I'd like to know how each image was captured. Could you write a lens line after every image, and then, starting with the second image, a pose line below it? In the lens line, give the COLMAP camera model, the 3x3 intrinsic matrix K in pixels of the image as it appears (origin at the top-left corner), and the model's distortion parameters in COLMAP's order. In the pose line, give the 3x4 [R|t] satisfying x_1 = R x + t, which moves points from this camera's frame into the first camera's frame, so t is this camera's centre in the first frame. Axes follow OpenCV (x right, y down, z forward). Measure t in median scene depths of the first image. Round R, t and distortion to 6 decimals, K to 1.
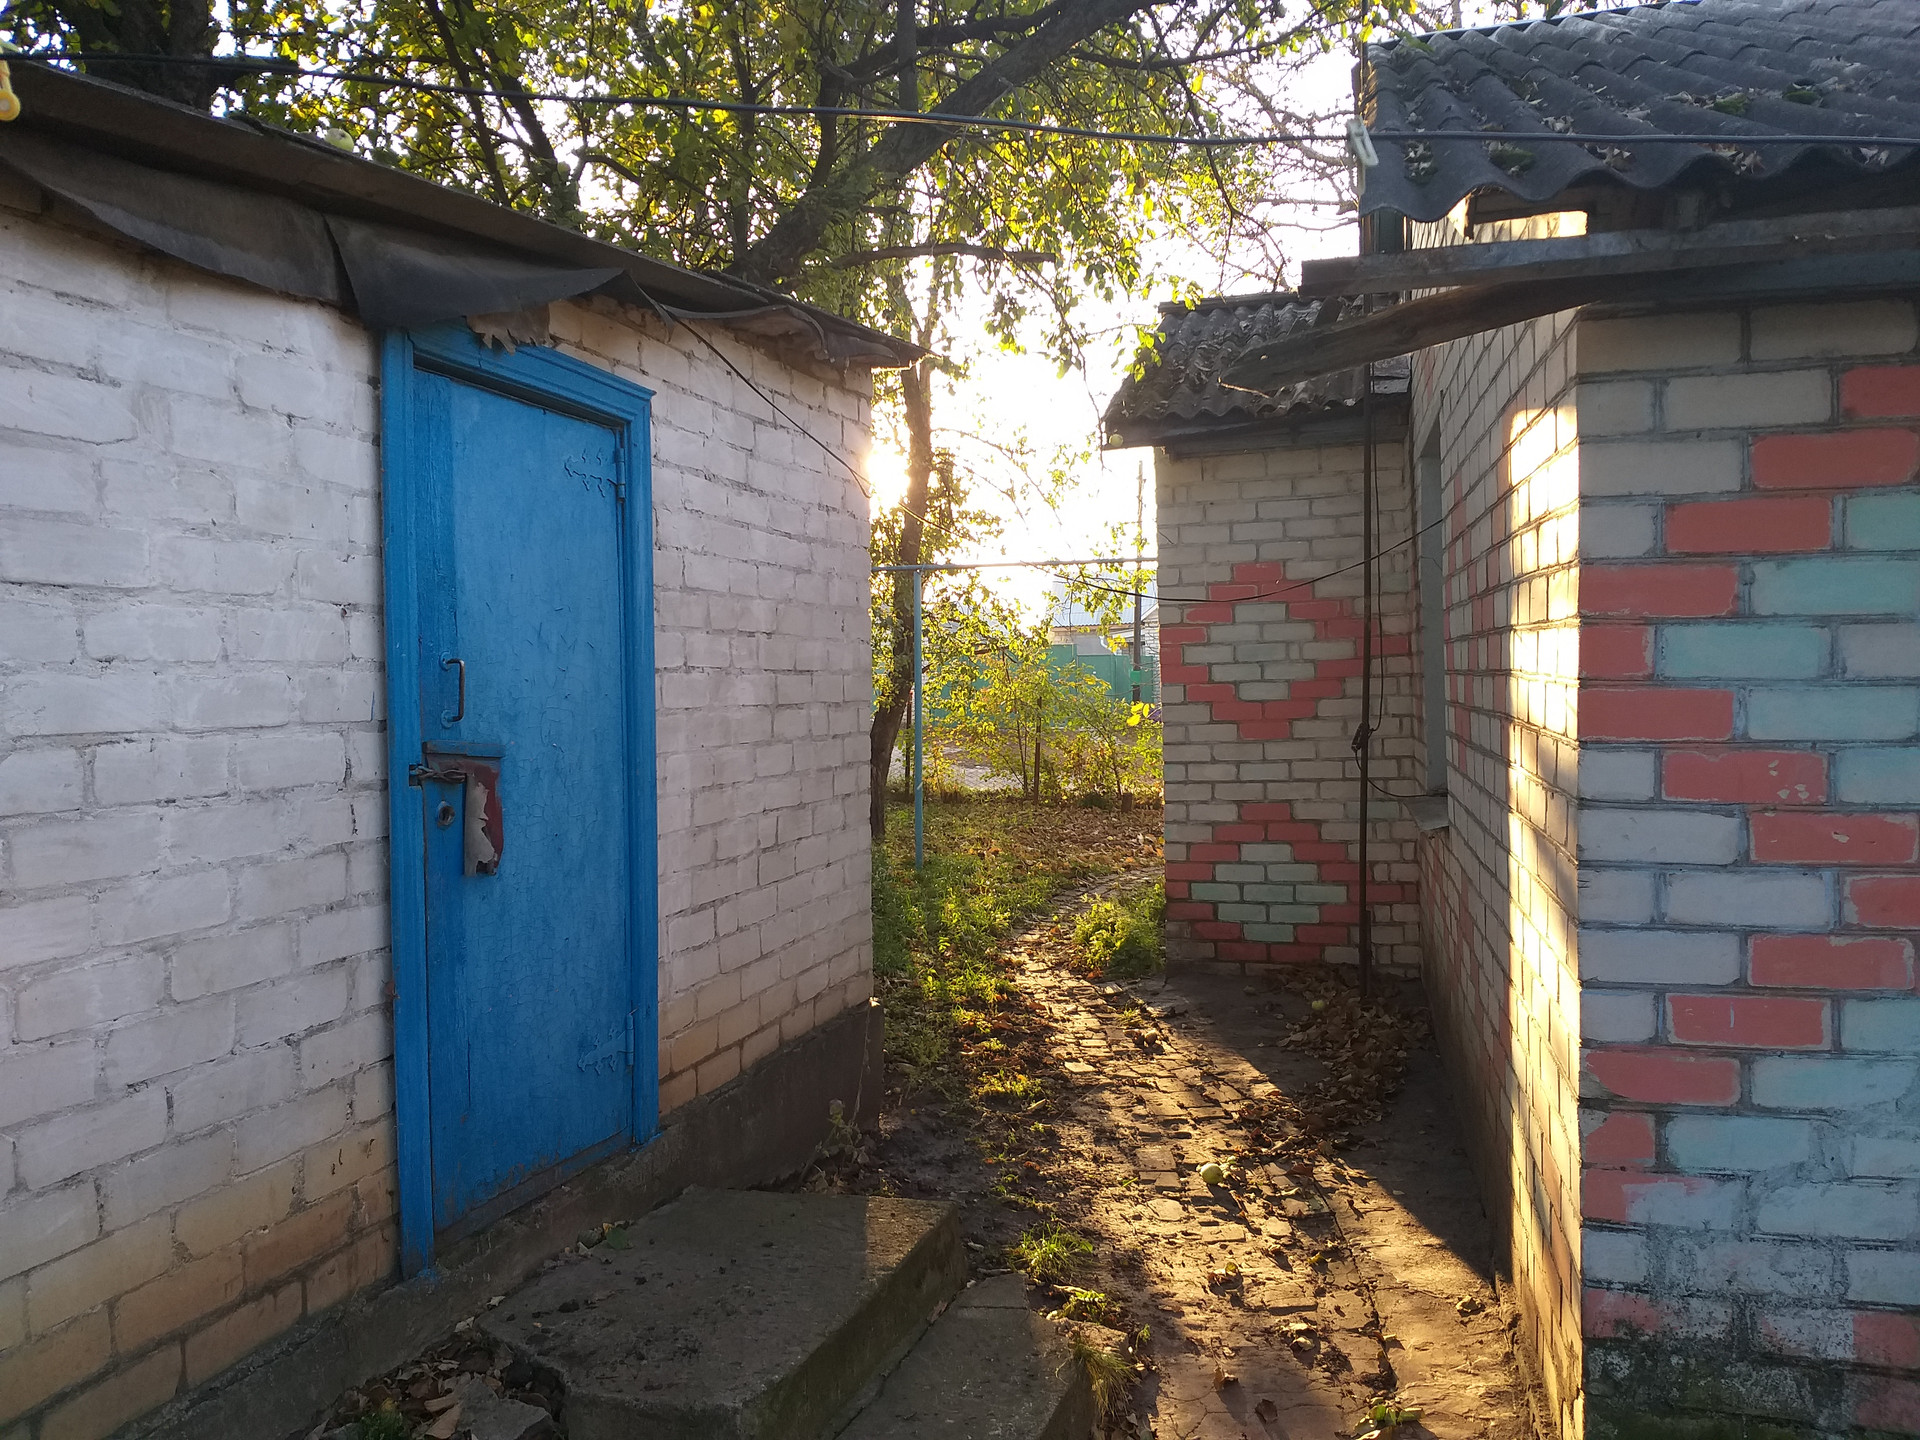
lens RADIAL K [[1522.3, 0, 993.2], [0, 1522.3, 713.0], [0, 0, 1]] dist [0.107852, -0.110235]
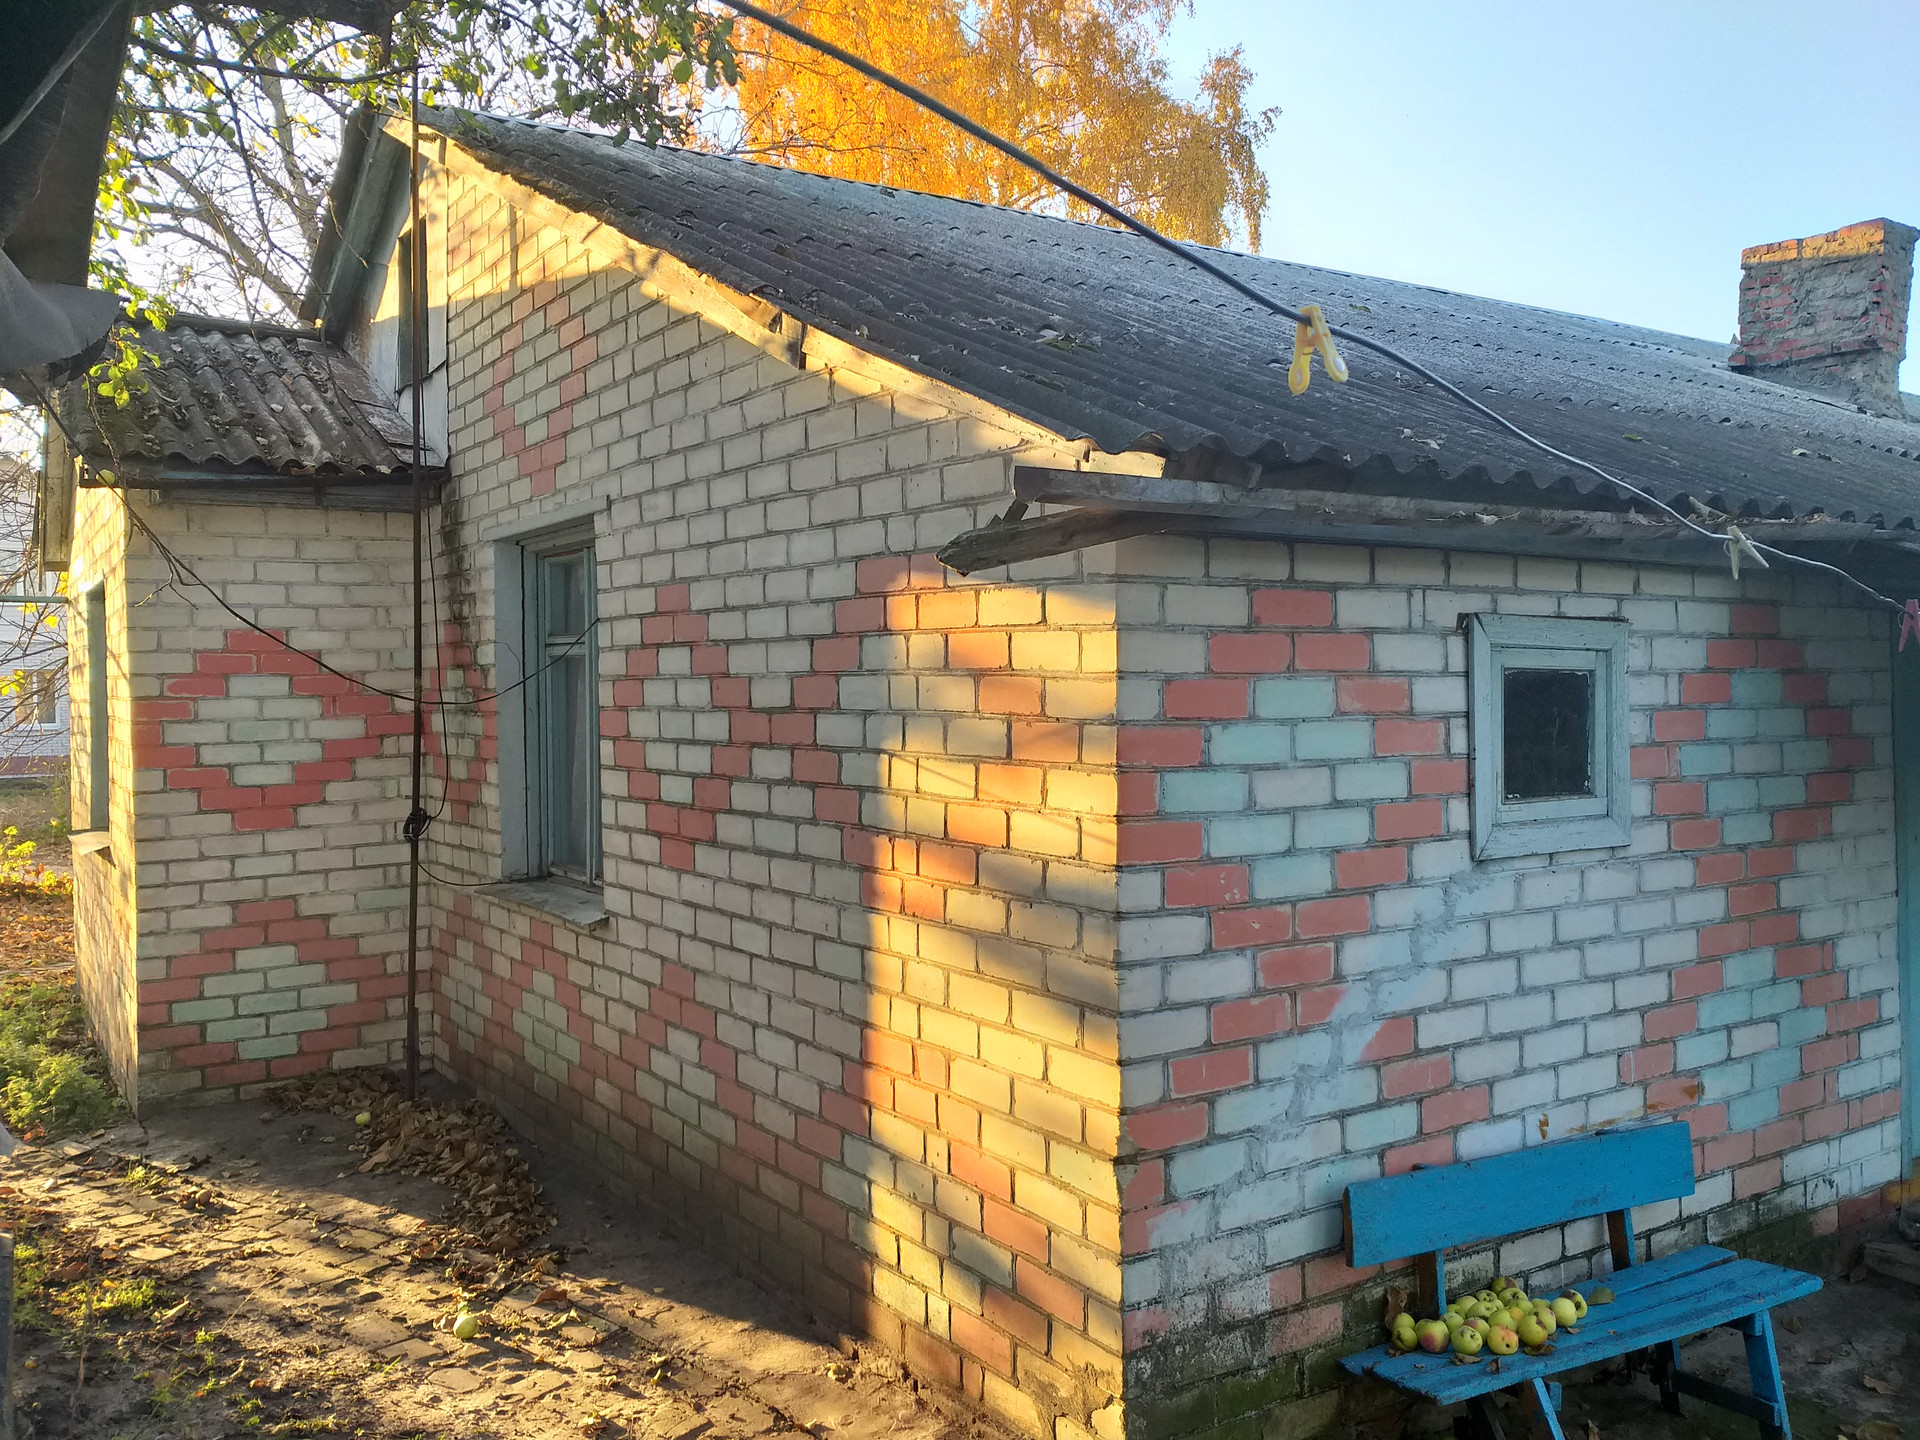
lens RADIAL K [[1522.3, 0, 993.2], [0, 1522.3, 713.0], [0, 0, 1]] dist [0.107852, -0.110235]
pose [[0.686337, 0.004779, 0.727268, -0.272873], [0.013934, 0.999708, -0.019719, -0.038549], [-0.727150, 0.023668, 0.686071, 0.105991]]
